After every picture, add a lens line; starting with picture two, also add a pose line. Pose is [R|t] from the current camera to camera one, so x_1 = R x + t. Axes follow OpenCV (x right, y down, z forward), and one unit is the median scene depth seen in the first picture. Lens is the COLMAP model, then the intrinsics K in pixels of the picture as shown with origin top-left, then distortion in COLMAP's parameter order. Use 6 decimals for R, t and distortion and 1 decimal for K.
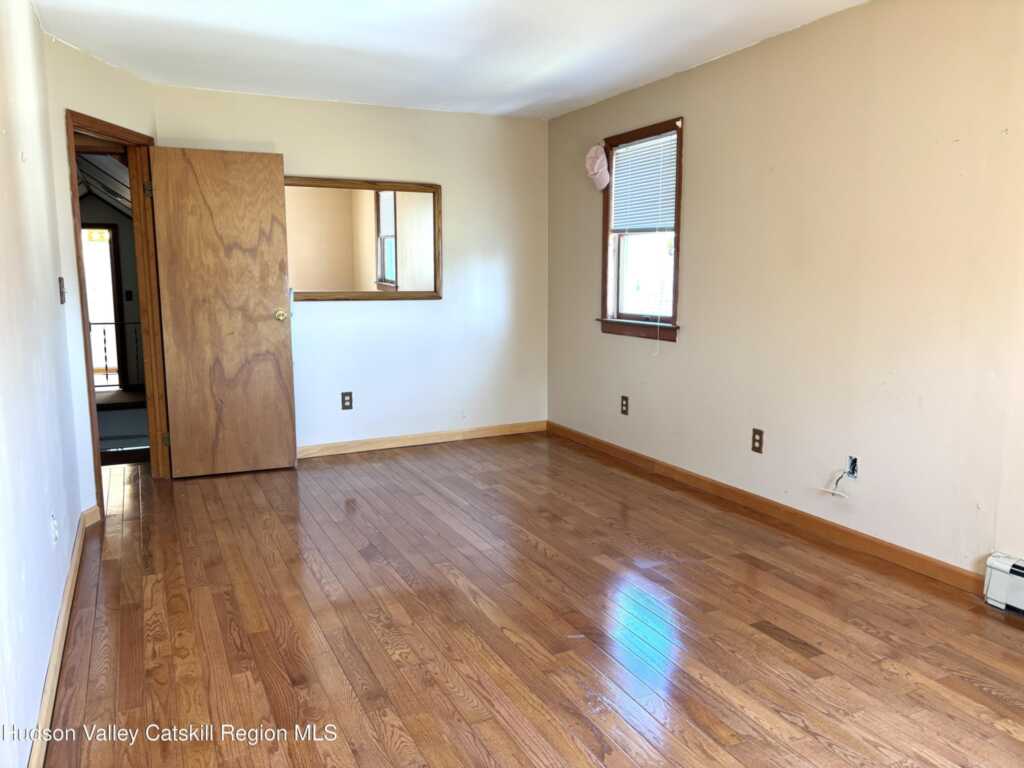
lens RADIAL K [[761.8, 0, 512.0], [0, 761.8, 384.0], [0, 0, 1]] dist [0.047168, -0.049767]
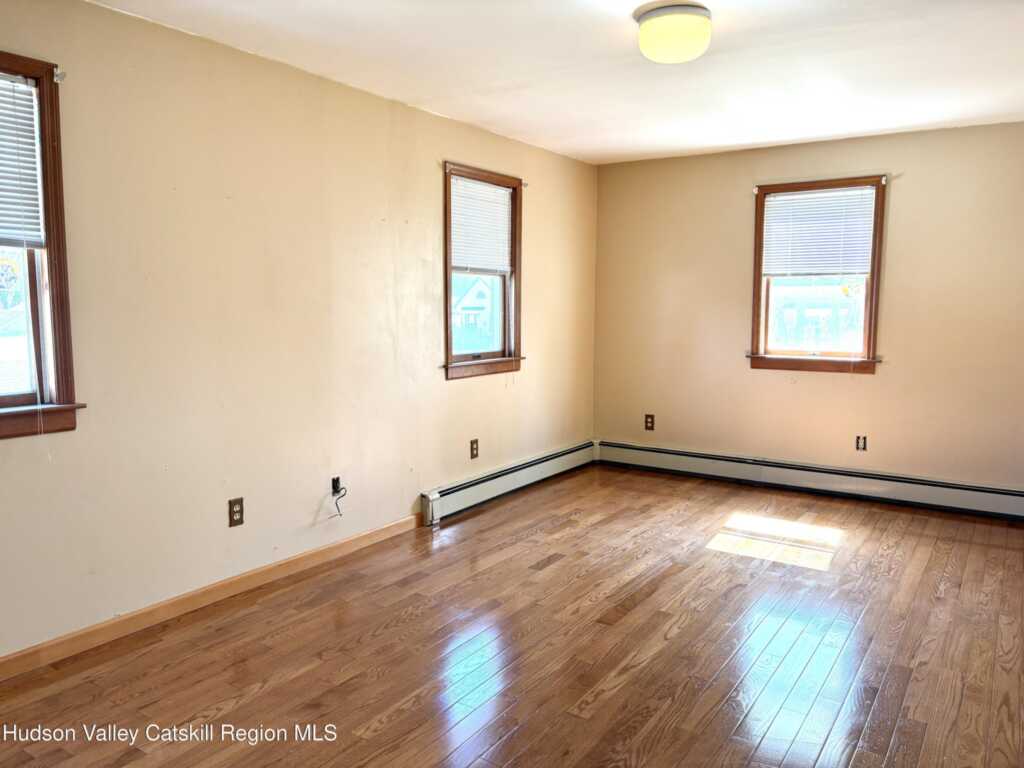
lens RADIAL K [[761.8, 0, 512.0], [0, 761.8, 384.0], [0, 0, 1]] dist [0.047168, -0.049767]
pose [[-0.497479, -0.089212, 0.862877, -0.664205], [0.127502, 0.976375, 0.174456, -0.208903], [-0.858055, 0.196806, -0.474351, 1.336718]]
